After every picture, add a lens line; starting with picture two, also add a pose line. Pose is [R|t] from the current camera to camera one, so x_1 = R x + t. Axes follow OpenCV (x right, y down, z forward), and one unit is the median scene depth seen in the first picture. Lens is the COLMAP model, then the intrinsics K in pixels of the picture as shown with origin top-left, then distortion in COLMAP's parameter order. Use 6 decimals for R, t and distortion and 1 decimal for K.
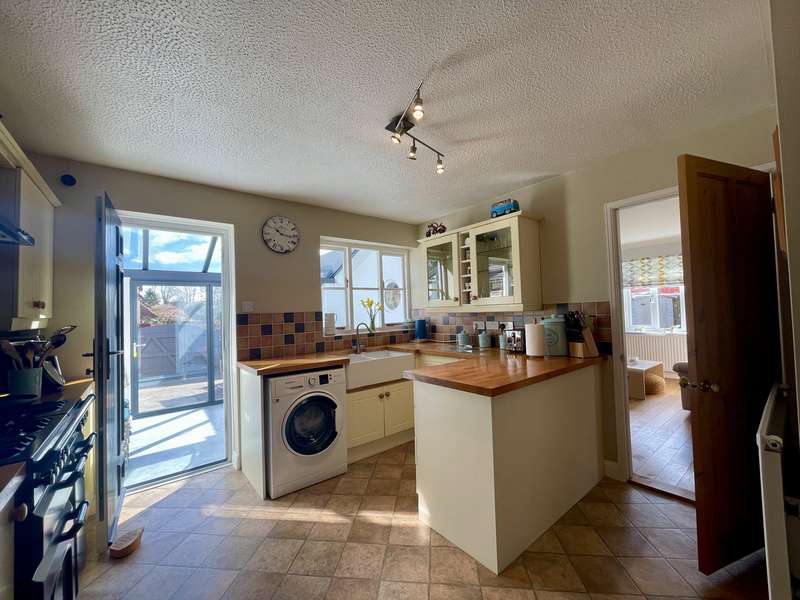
lens RADIAL K [[321.6, 0, 398.5], [0, 321.6, 302.6], [0, 0, 1]] dist [-0.001439, -0.000145]
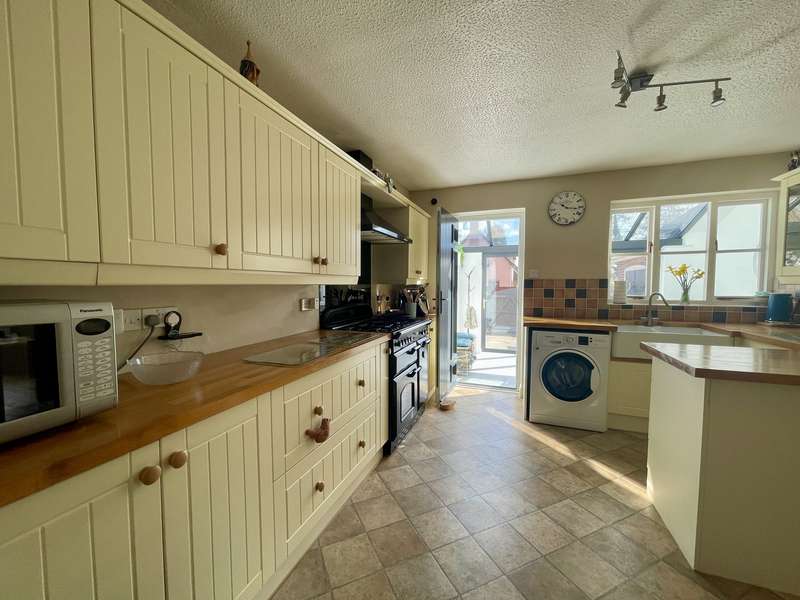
lens RADIAL K [[321.6, 0, 398.5], [0, 321.6, 302.6], [0, 0, 1]] dist [-0.001439, -0.000145]
pose [[0.511204, 0.083075, -0.855435, 0.362301], [0.006744, 0.994899, 0.100650, -0.004780], [0.859433, -0.057222, 0.508036, -0.085859]]
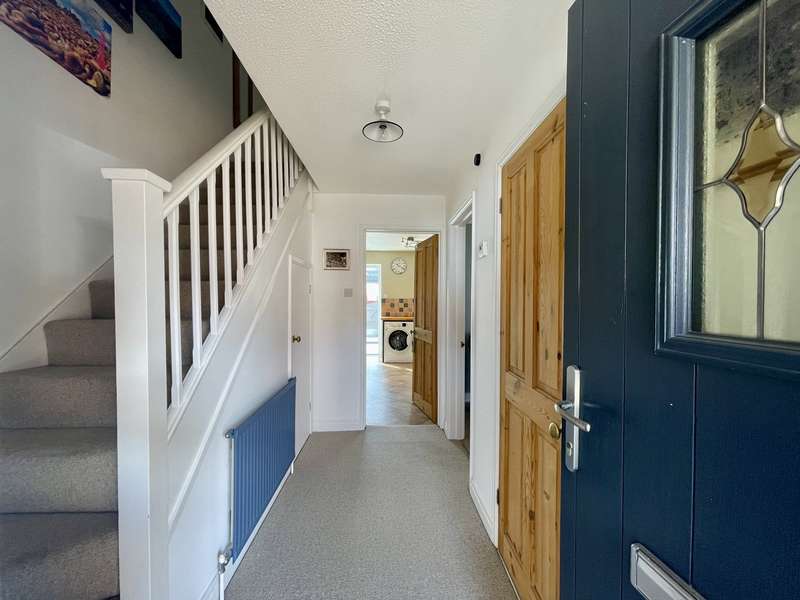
lens RADIAL K [[321.6, 0, 398.5], [0, 321.6, 302.6], [0, 0, 1]] dist [-0.001439, -0.000145]
pose [[0.808869, 0.044631, -0.586292, 1.234096], [-0.012706, 0.998209, 0.058458, -0.093751], [0.587851, -0.039835, 0.807988, -1.116645]]
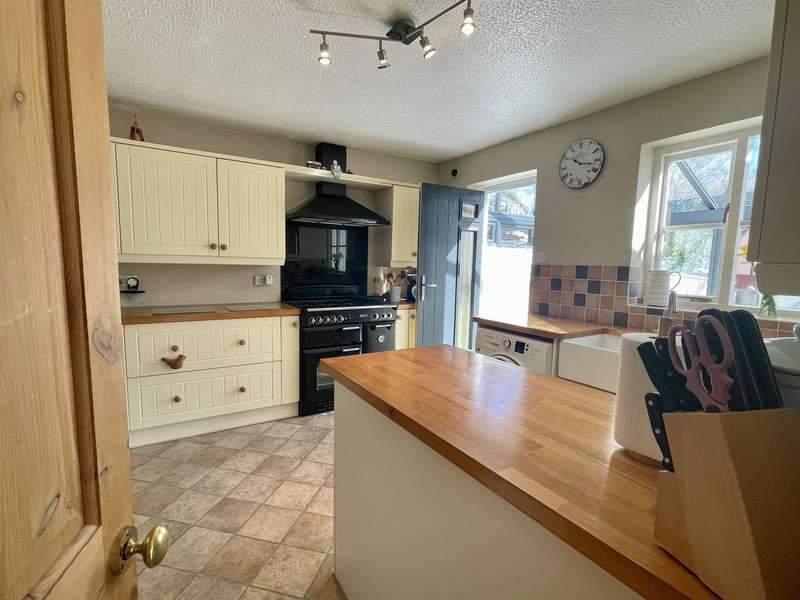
lens RADIAL K [[376.5, 0, 397.9], [0, 376.5, 303.2], [0, 0, 1]] dist [0.001103, 0.000801]
pose [[-0.108549, 0.137506, -0.984535, 0.724973], [0.007781, 0.990474, 0.137478, -0.009187], [0.994061, 0.007263, -0.108585, 0.774761]]
